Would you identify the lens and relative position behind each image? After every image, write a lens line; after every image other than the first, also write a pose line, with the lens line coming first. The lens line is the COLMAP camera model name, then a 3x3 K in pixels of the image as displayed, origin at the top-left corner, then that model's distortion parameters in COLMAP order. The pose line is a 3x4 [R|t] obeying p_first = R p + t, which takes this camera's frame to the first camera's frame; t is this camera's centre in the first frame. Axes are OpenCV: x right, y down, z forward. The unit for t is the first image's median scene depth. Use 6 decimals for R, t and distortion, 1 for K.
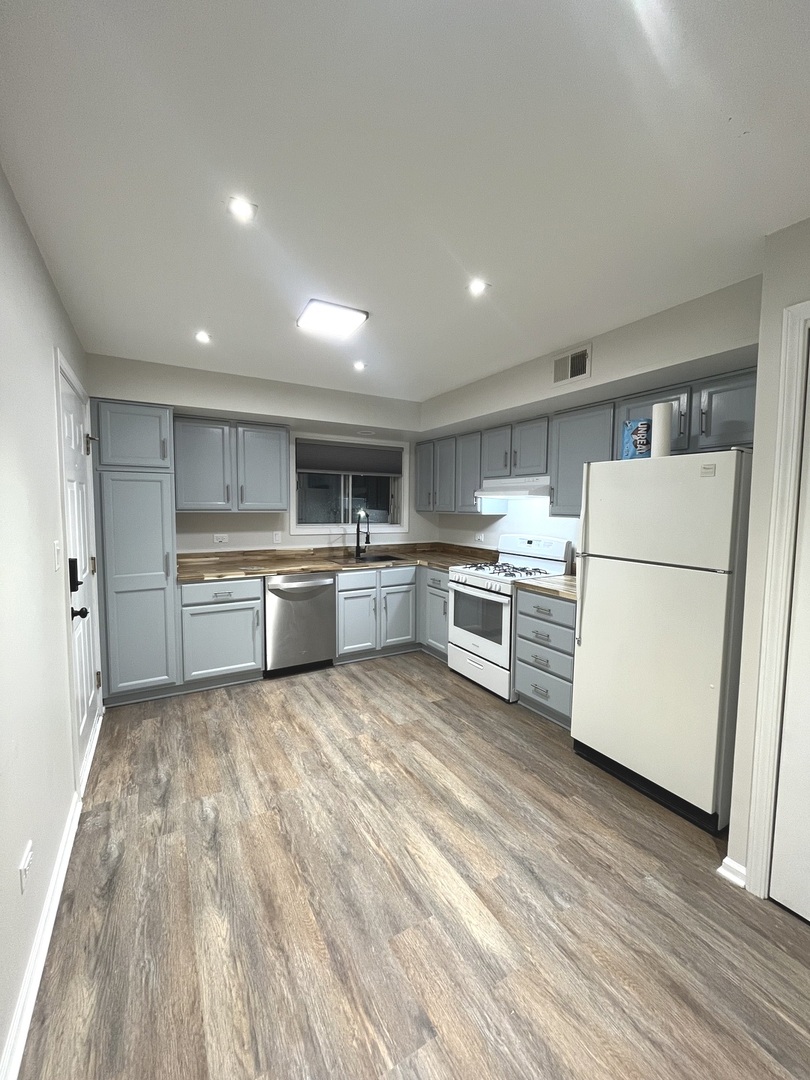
lens RADIAL K [[434.3, 0, 407.2], [0, 434.3, 535.9], [0, 0, 1]] dist [-0.003409, 0.000023]
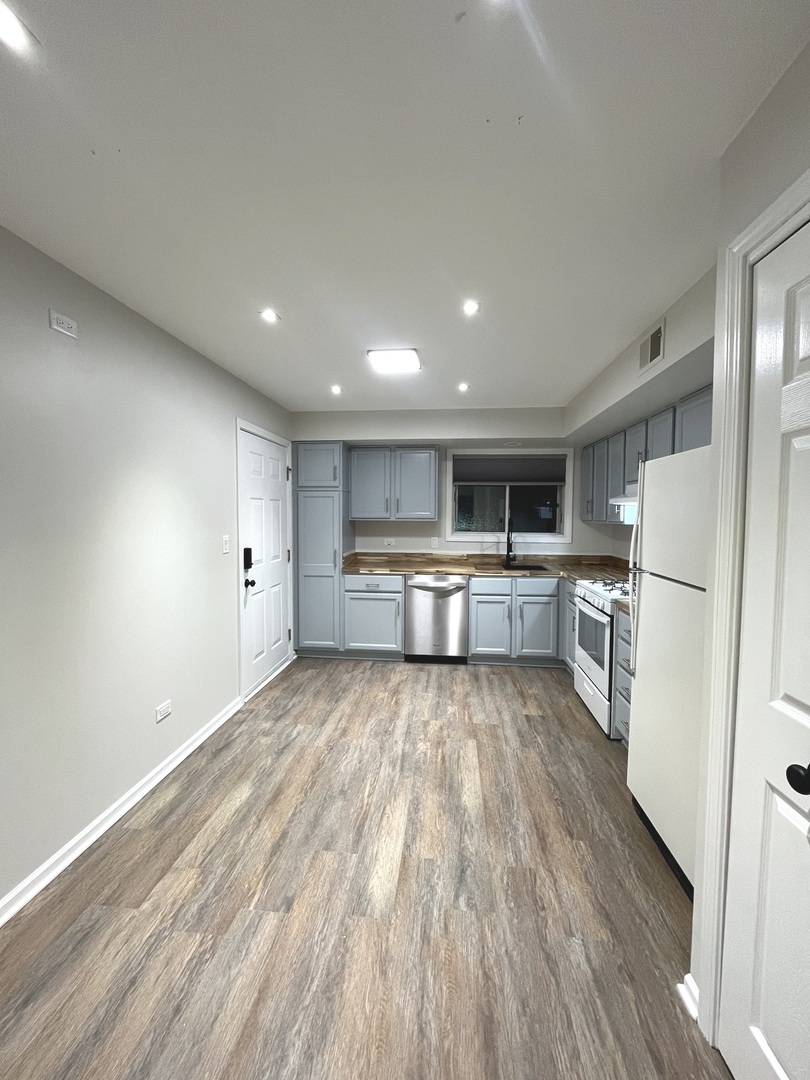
lens RADIAL K [[434.3, 0, 407.2], [0, 434.3, 535.9], [0, 0, 1]] dist [-0.003409, 0.000023]
pose [[0.809750, 0.024880, -0.586248, 0.572027], [-0.039957, 0.999120, -0.012788, 0.005175], [0.585414, 0.033780, 0.810031, 0.054745]]
